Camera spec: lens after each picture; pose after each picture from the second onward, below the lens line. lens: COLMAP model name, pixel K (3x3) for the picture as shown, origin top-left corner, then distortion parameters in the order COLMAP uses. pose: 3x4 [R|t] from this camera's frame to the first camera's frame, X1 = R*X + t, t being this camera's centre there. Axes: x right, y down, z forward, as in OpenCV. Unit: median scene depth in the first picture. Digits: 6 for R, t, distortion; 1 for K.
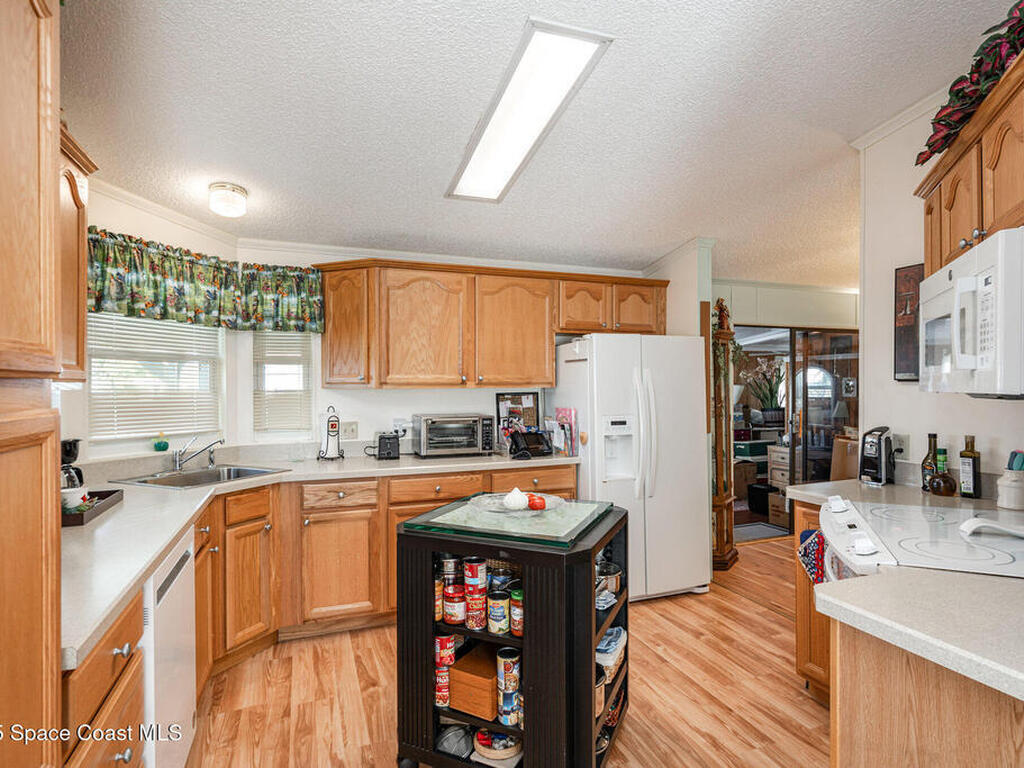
lens RADIAL K [[539.3, 0, 507.4], [0, 539.3, 386.1], [0, 0, 1]] dist [-0.004882, -0.000460]
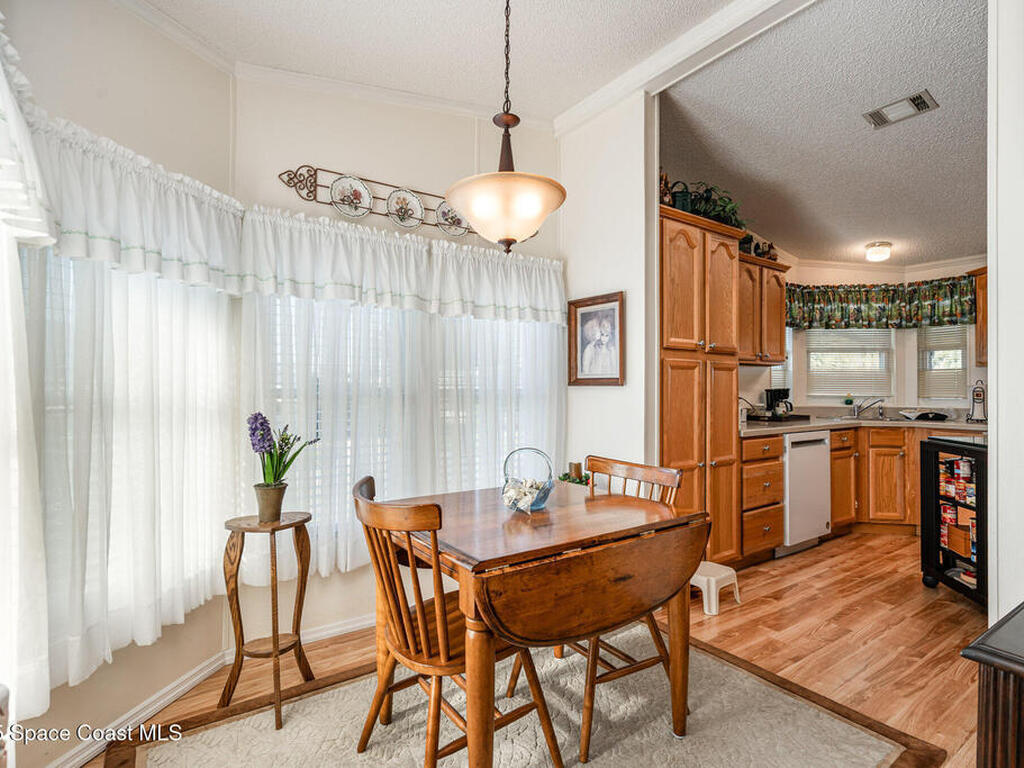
lens RADIAL K [[539.3, 0, 507.4], [0, 539.3, 386.1], [0, 0, 1]] dist [-0.004882, -0.000460]
pose [[0.230372, -0.002093, -0.973100, 0.711500], [-0.006332, 0.999973, -0.003649, 0.068351], [0.973082, 0.007002, 0.230353, -0.418212]]
